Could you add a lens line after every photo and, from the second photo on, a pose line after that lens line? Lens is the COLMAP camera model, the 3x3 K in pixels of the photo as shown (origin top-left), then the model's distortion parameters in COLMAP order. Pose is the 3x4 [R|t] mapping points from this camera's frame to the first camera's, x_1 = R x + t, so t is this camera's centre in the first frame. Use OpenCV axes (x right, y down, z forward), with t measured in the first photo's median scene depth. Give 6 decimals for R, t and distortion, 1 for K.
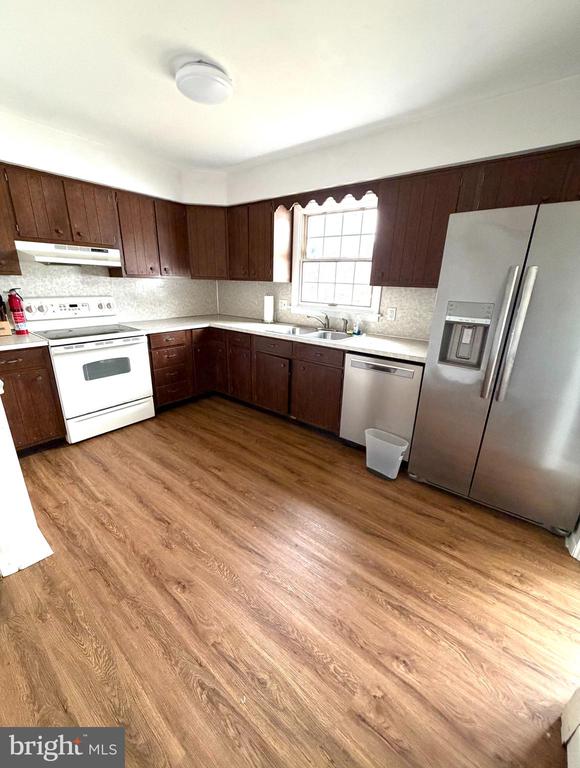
lens RADIAL K [[310.1, 0, 290.0], [0, 310.1, 384.0], [0, 0, 1]] dist [-0.000537, -0.000113]
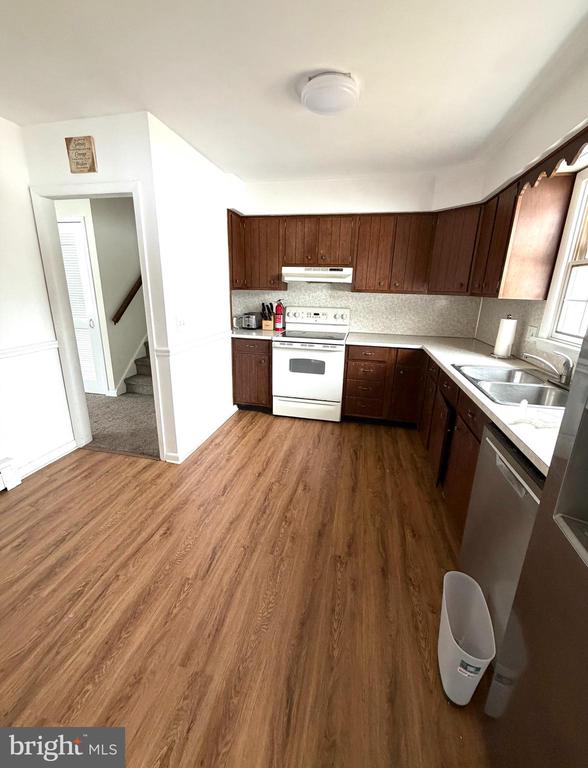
lens RADIAL K [[314.1, 0, 293.4], [0, 314.1, 377.7], [0, 0, 1]] dist [0.000704, 0.000171]
pose [[0.431739, 0.233645, -0.871212, 0.460562], [-0.299052, 0.948317, 0.106124, -0.123947], [0.850981, 0.214720, 0.479298, 0.389736]]
